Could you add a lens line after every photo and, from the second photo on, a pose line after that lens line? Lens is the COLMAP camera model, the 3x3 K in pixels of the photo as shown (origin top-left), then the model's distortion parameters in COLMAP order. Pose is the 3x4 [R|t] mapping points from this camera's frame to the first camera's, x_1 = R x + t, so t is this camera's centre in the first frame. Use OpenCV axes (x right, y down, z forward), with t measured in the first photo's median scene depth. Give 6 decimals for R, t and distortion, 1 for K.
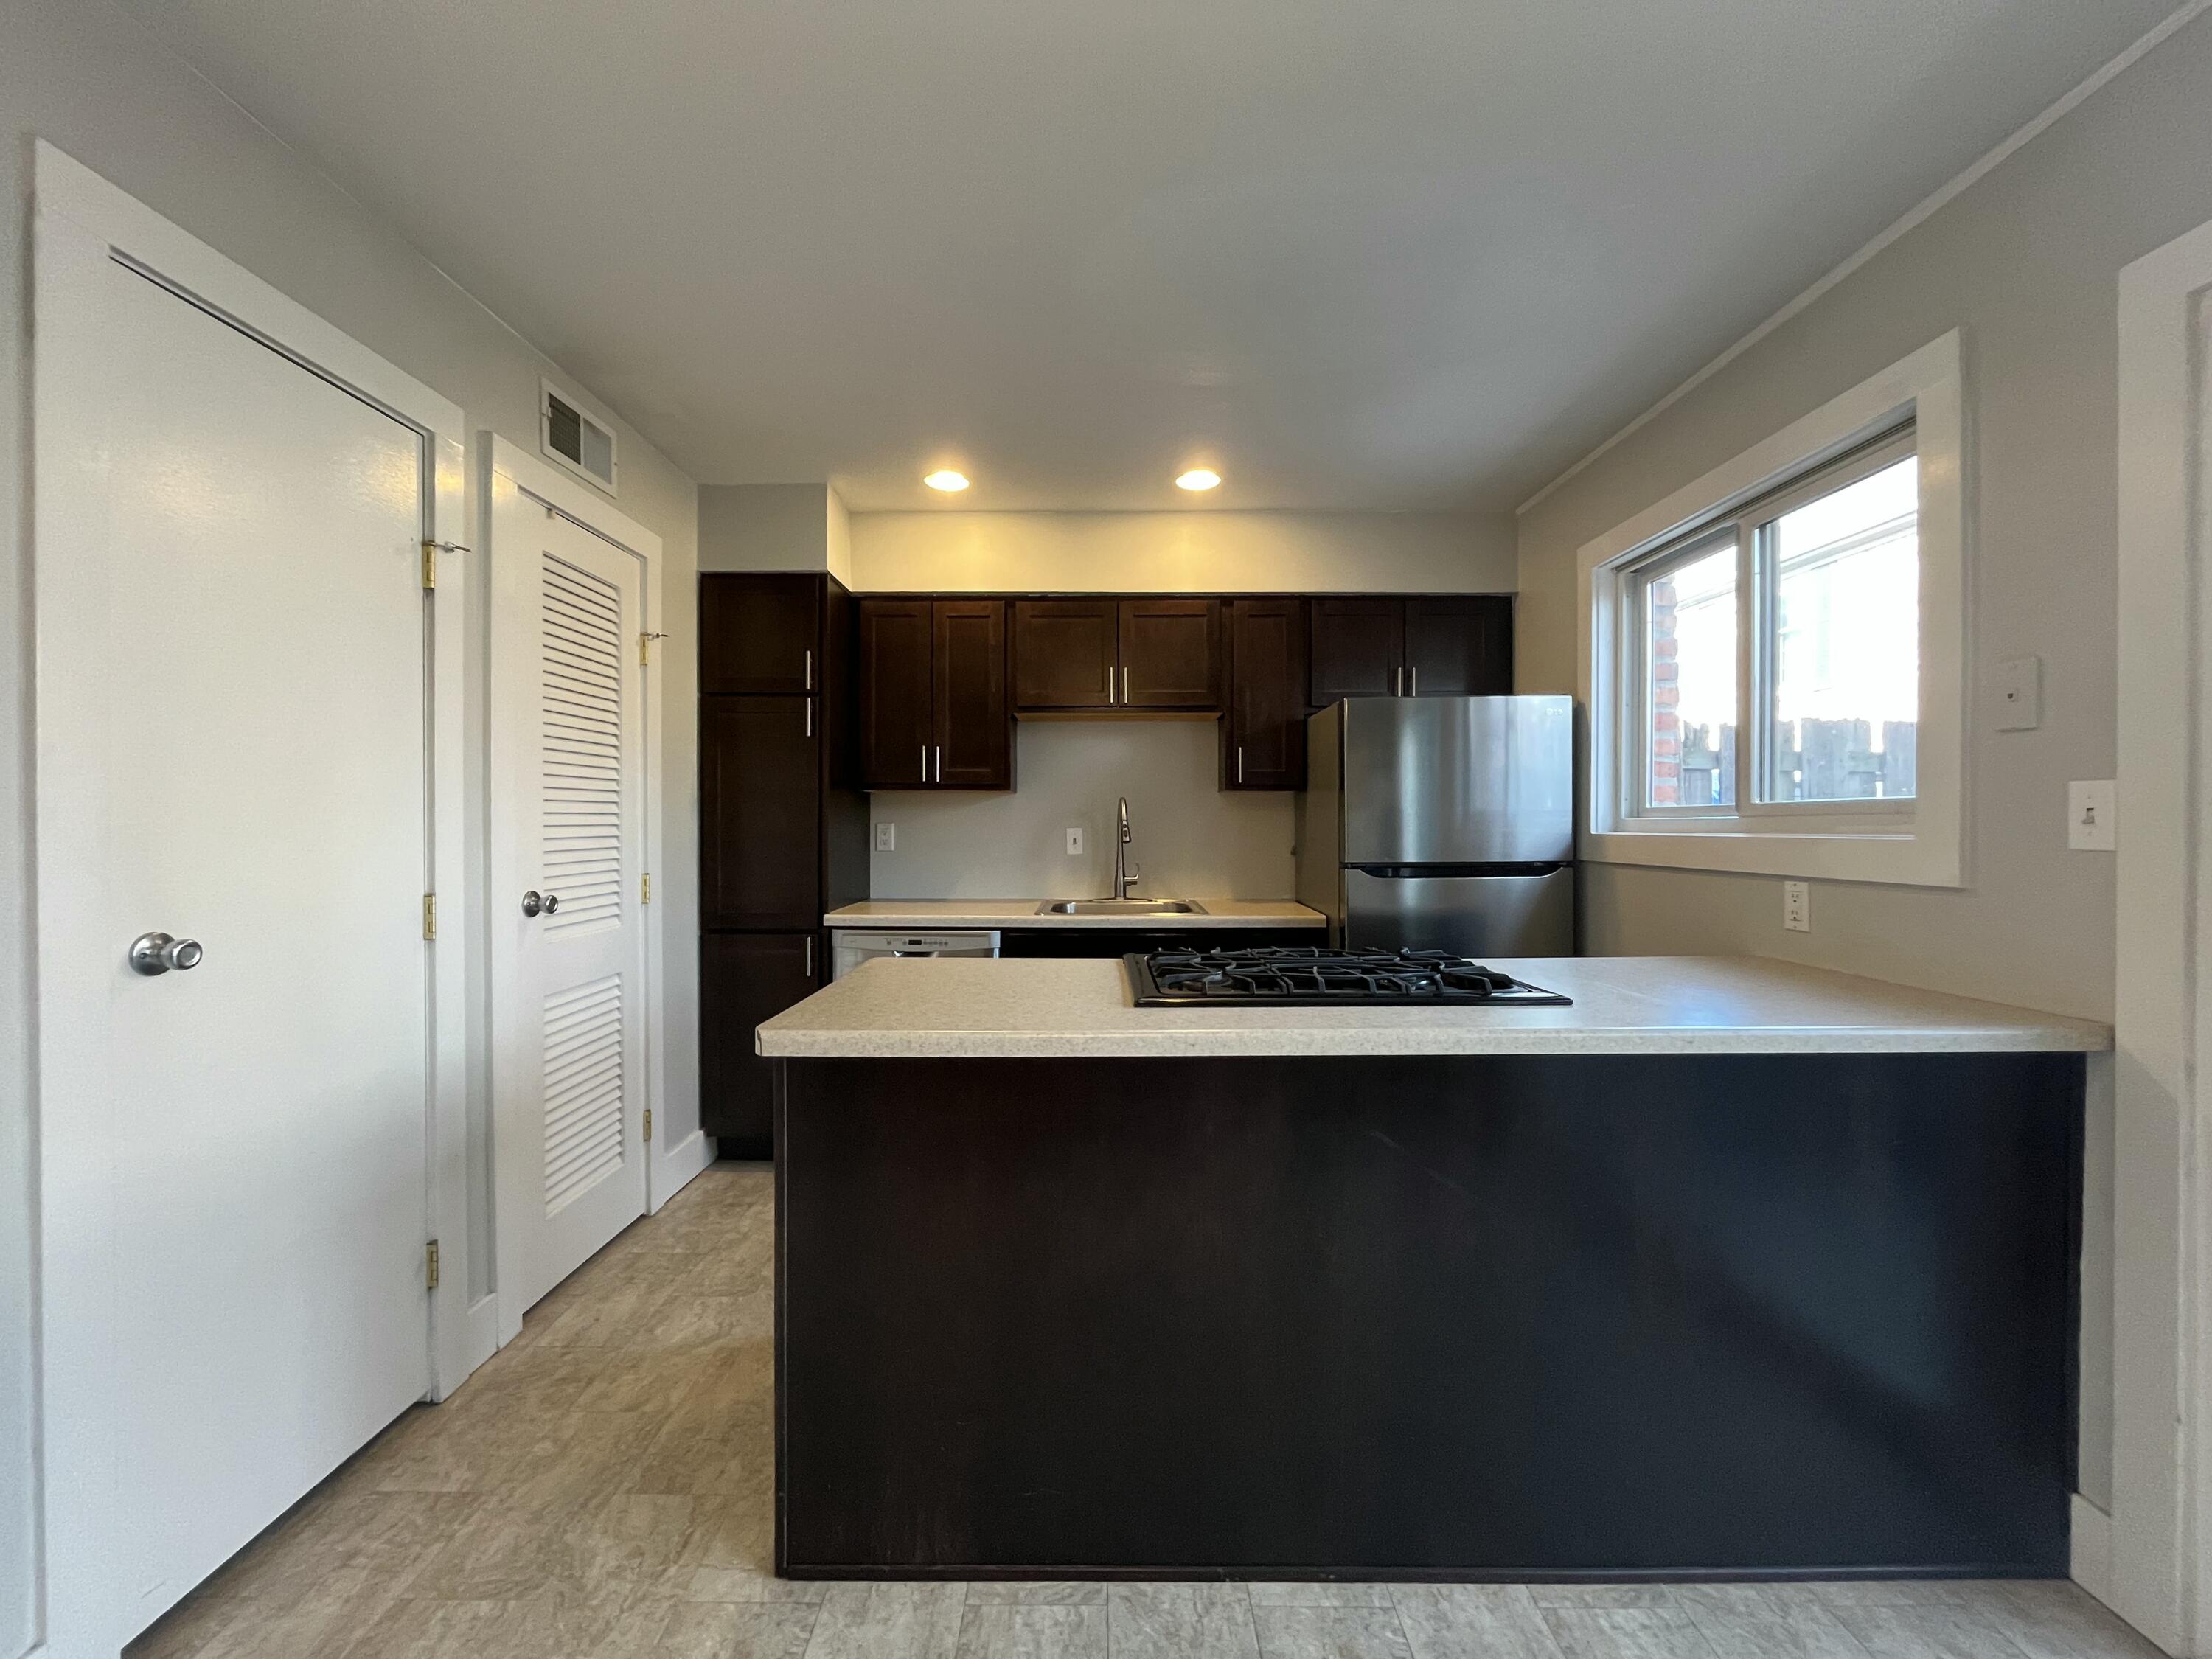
lens RADIAL K [[894.0, 0, 1104.0], [0, 894.0, 830.4], [0, 0, 1]] dist [-0.005719, 0.000533]
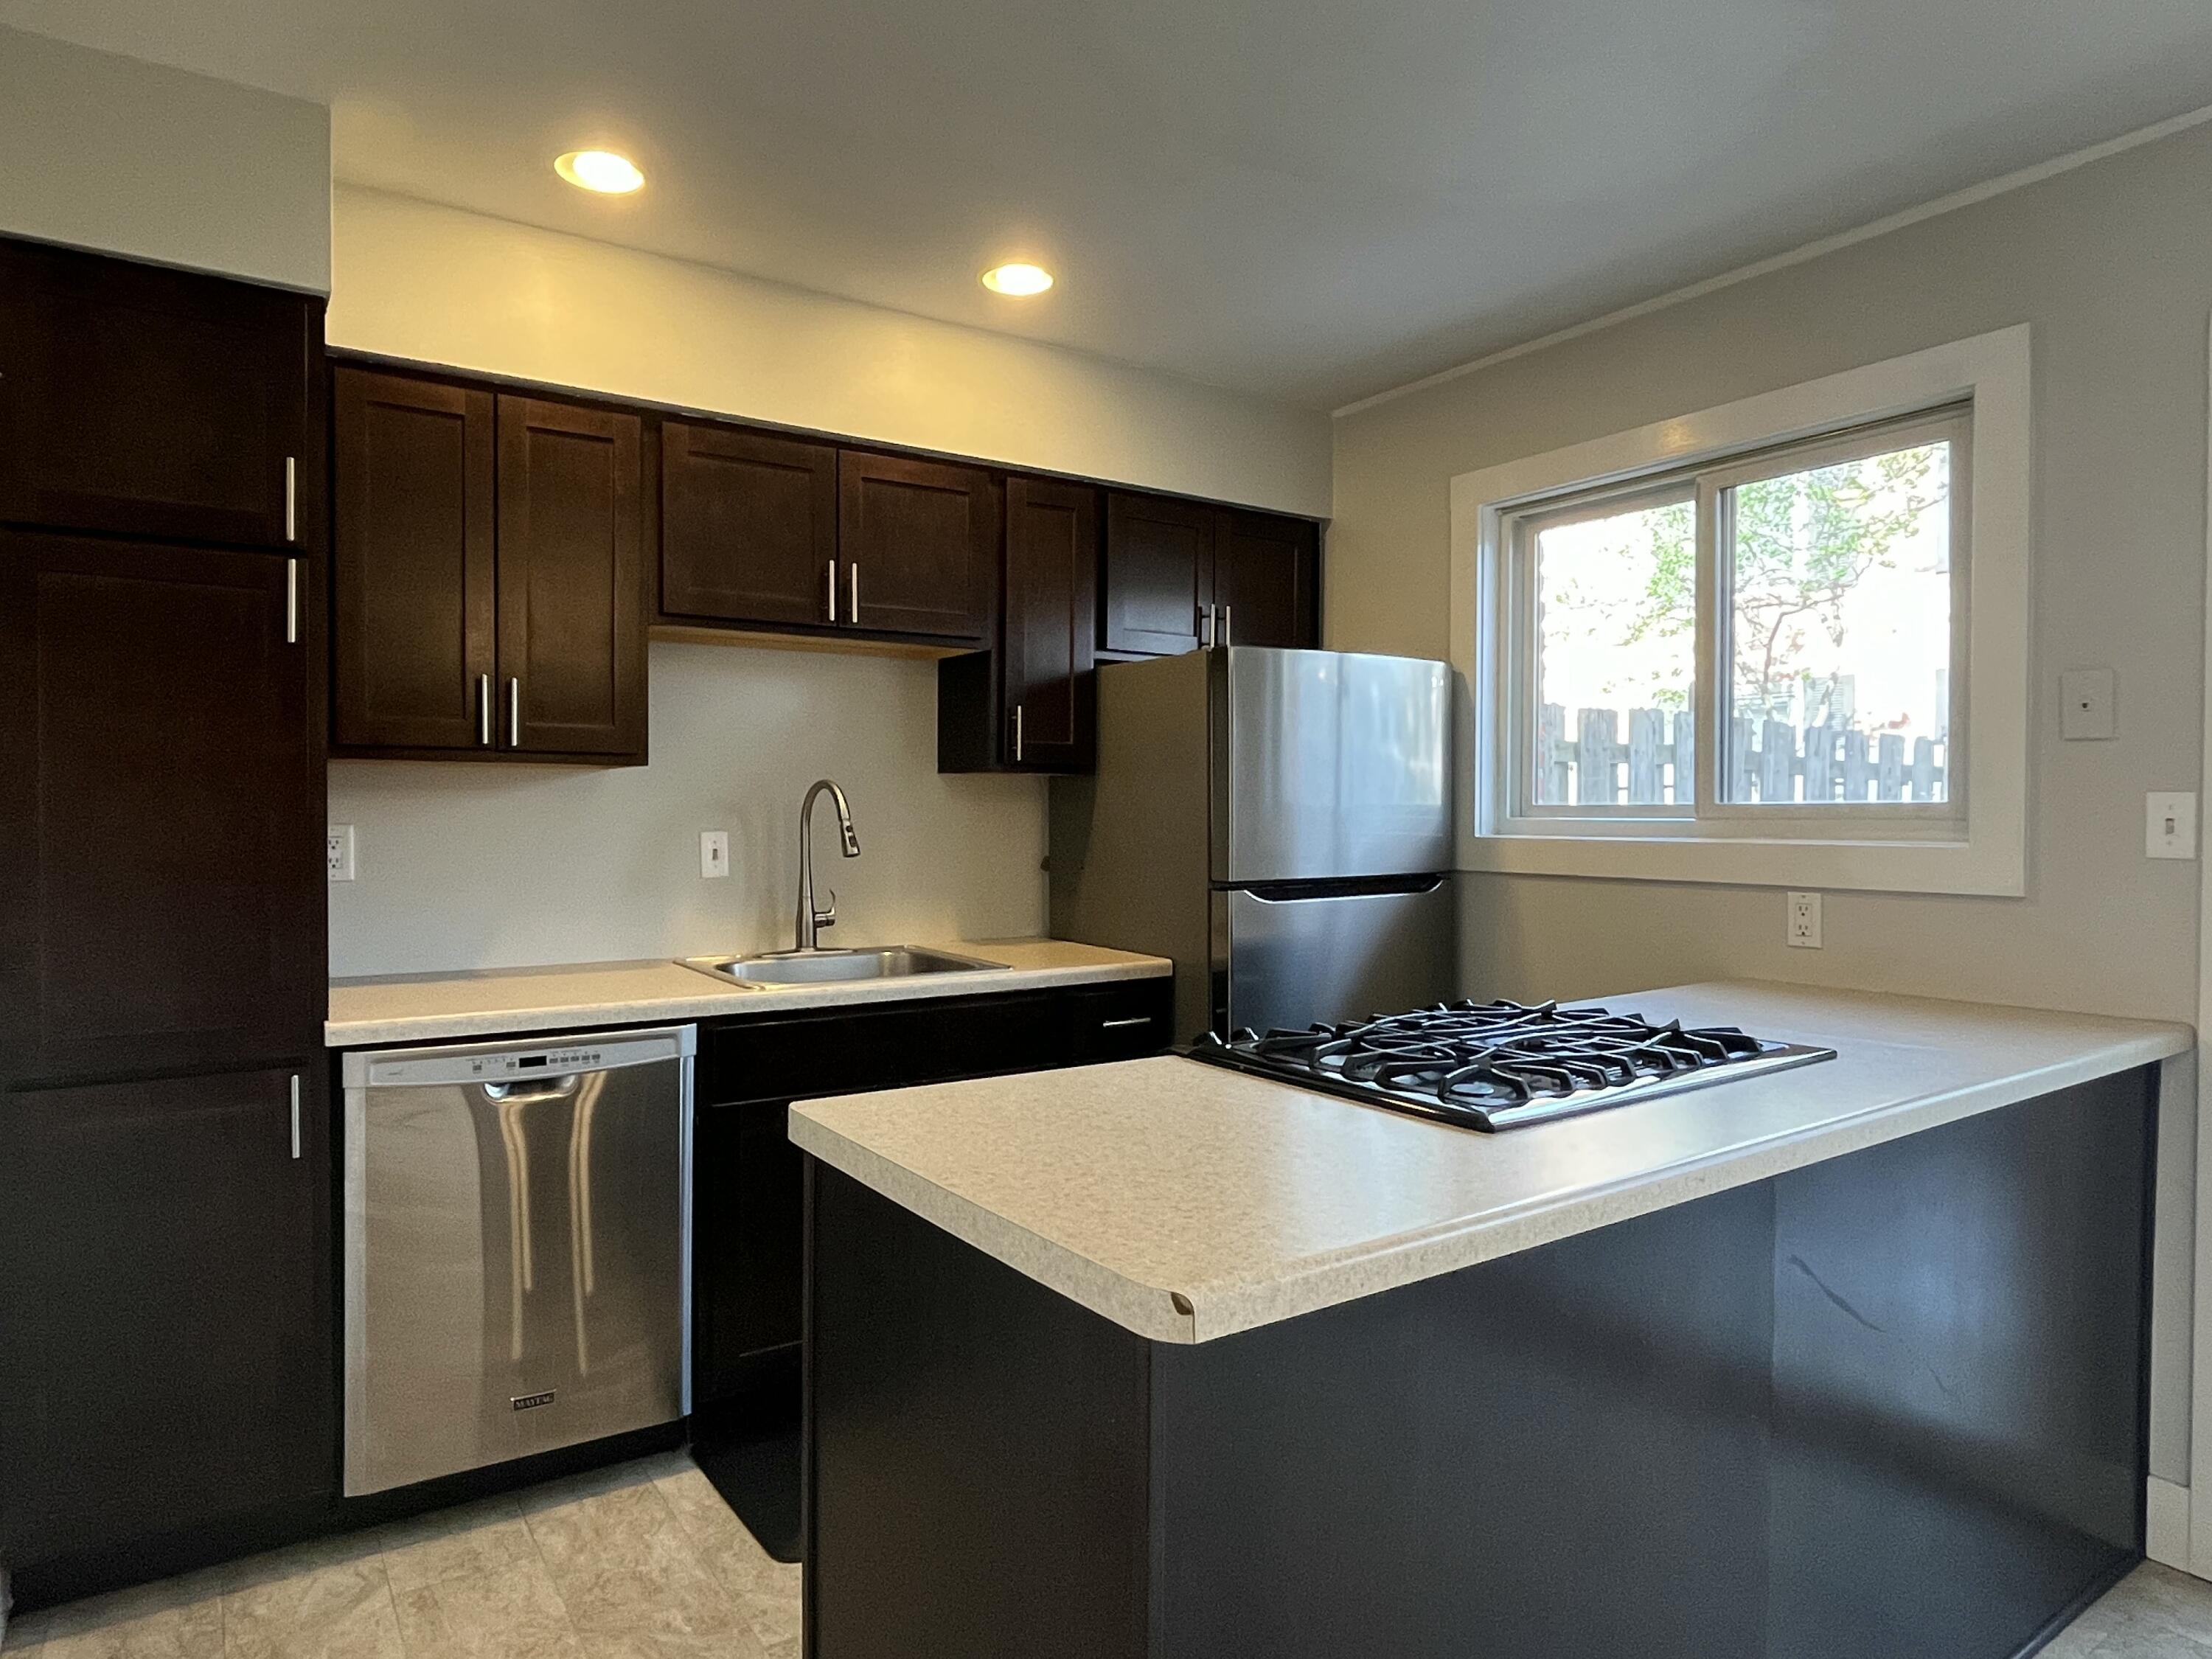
lens RADIAL K [[1300.4, 0, 1100.7], [0, 1300.4, 829.7], [0, 0, 1]] dist [-0.017262, 0.008952]
pose [[0.828400, -0.006898, 0.560095, -0.356779], [0.002391, 0.999959, 0.008779, -0.012663], [-0.560132, -0.005934, 0.828382, 0.206532]]
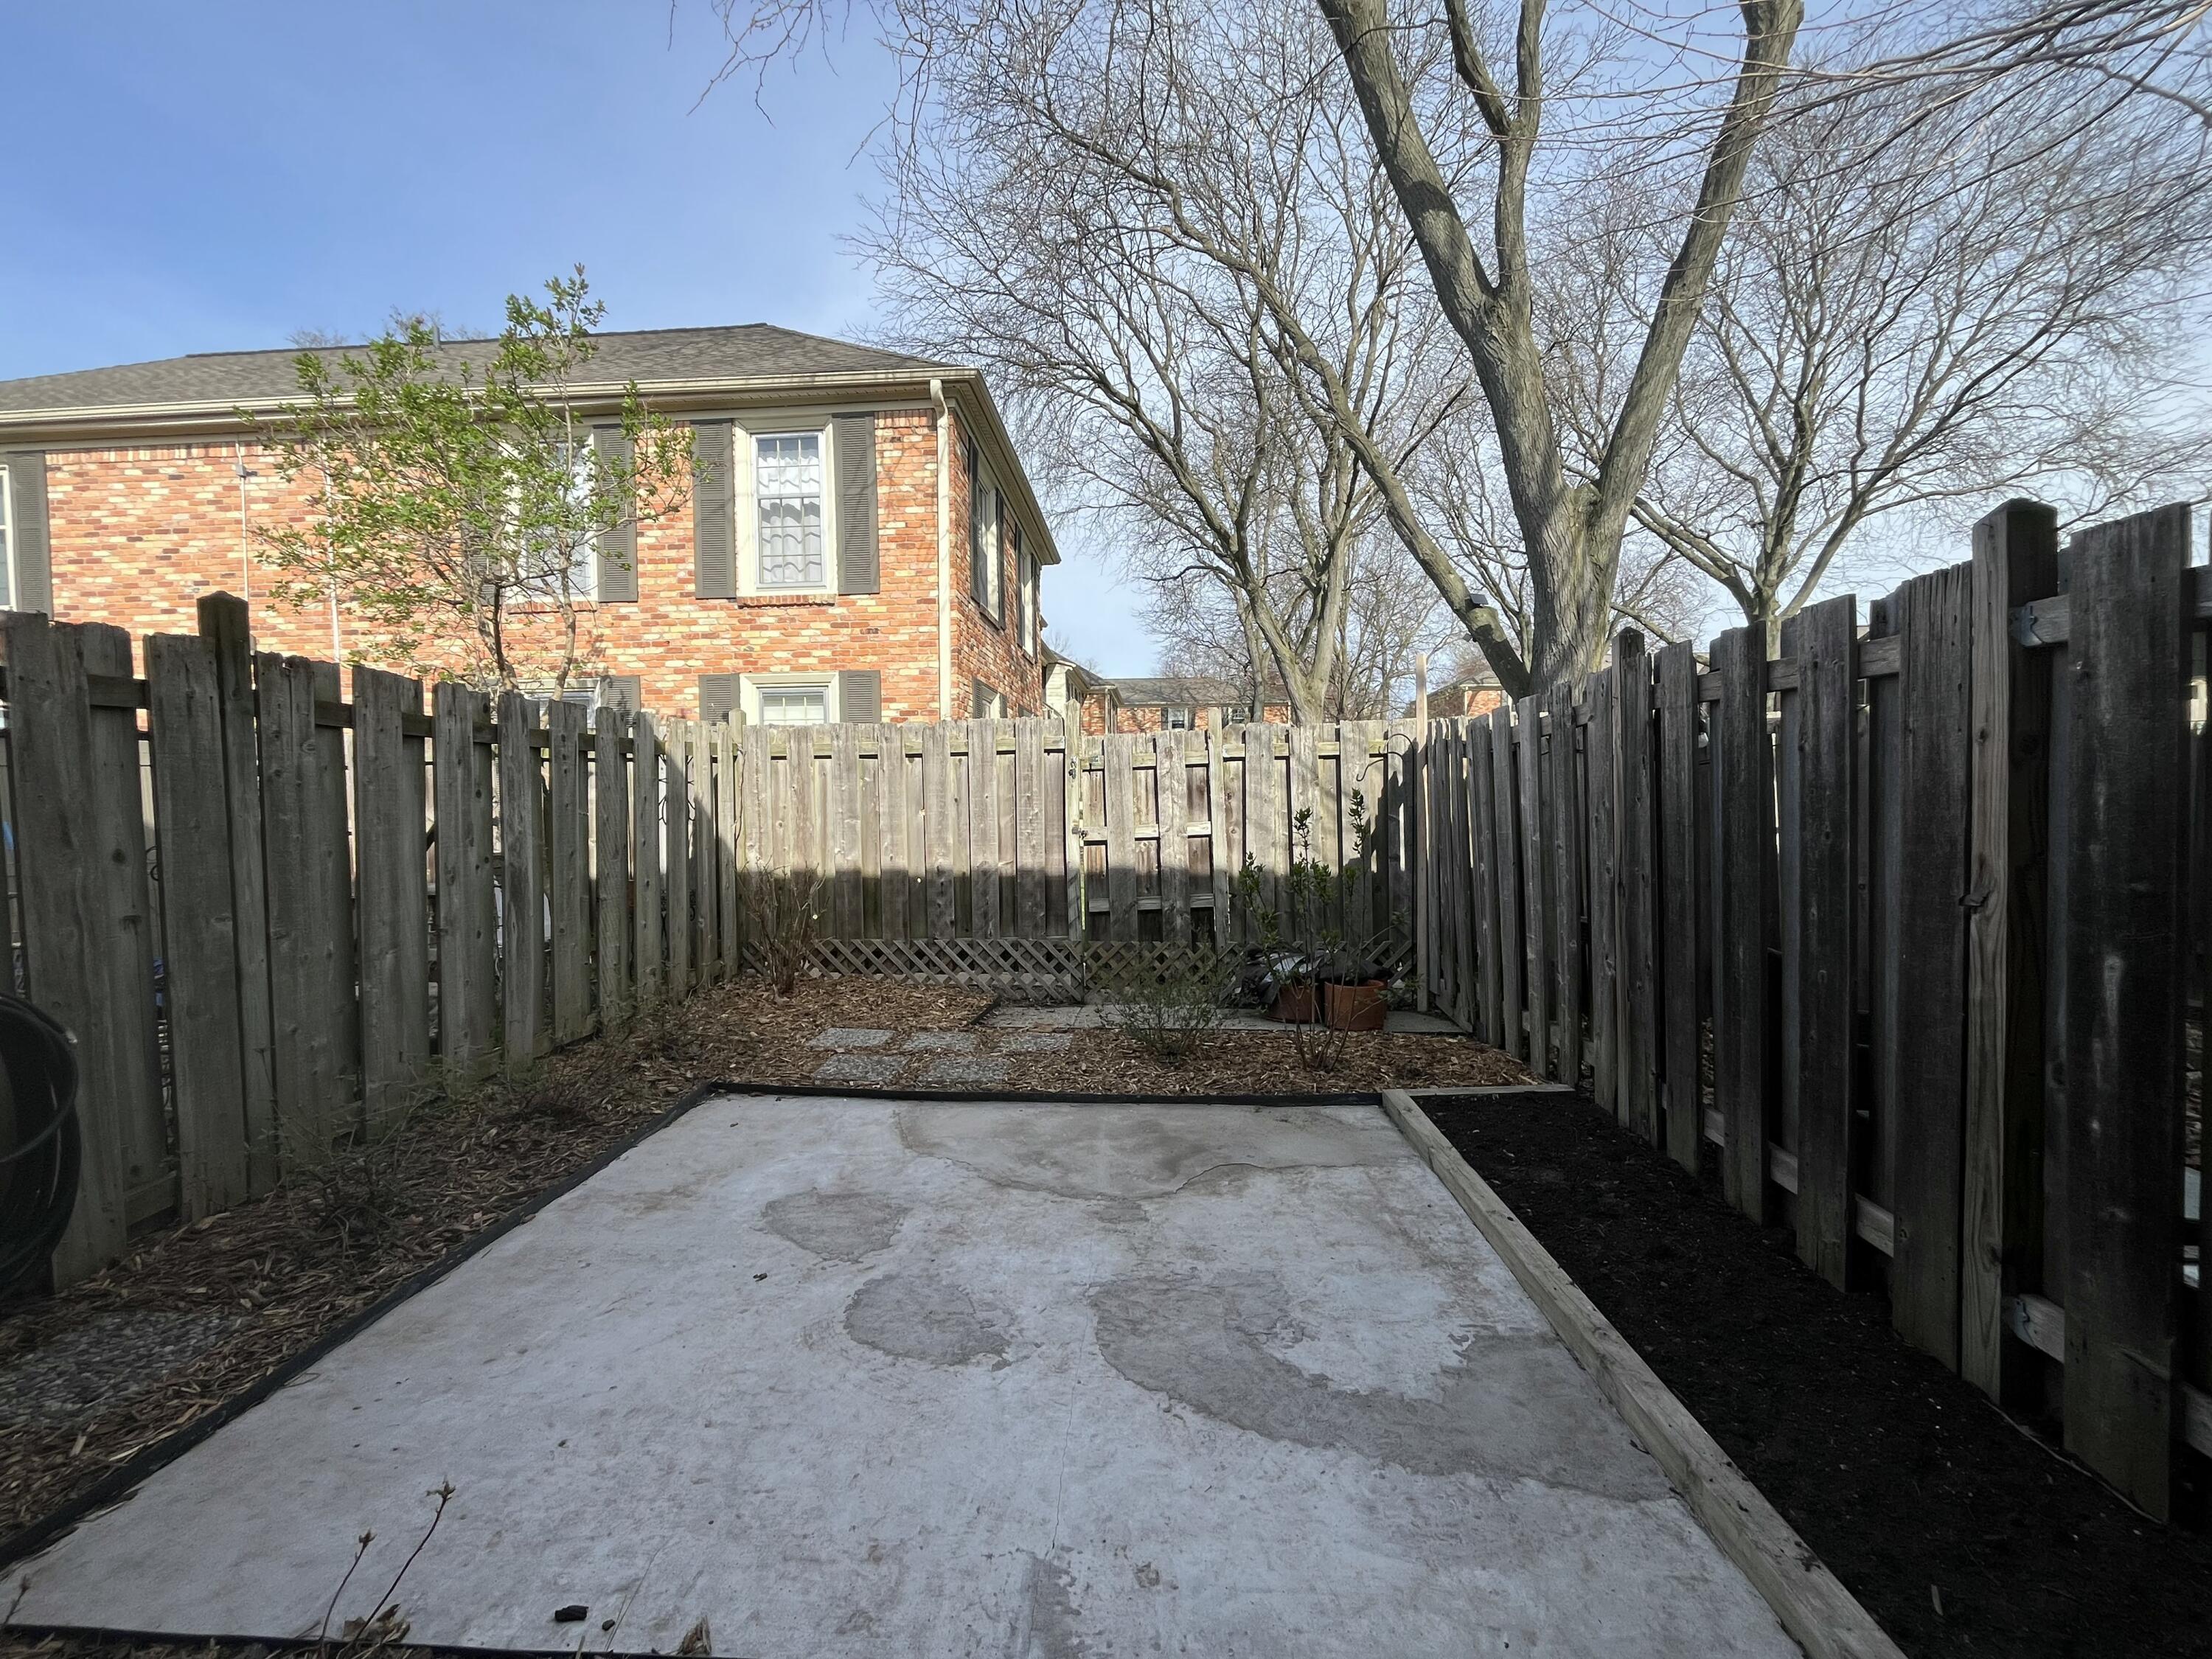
lens RADIAL K [[894.0, 0, 1098.5], [0, 894.0, 825.2], [0, 0, 1]] dist [-0.005719, 0.000533]
pose [[0.064984, -0.044531, 0.996892, 0.524271], [0.022396, 0.998817, 0.043157, 0.011496], [-0.997635, 0.019522, 0.065904, 0.292269]]
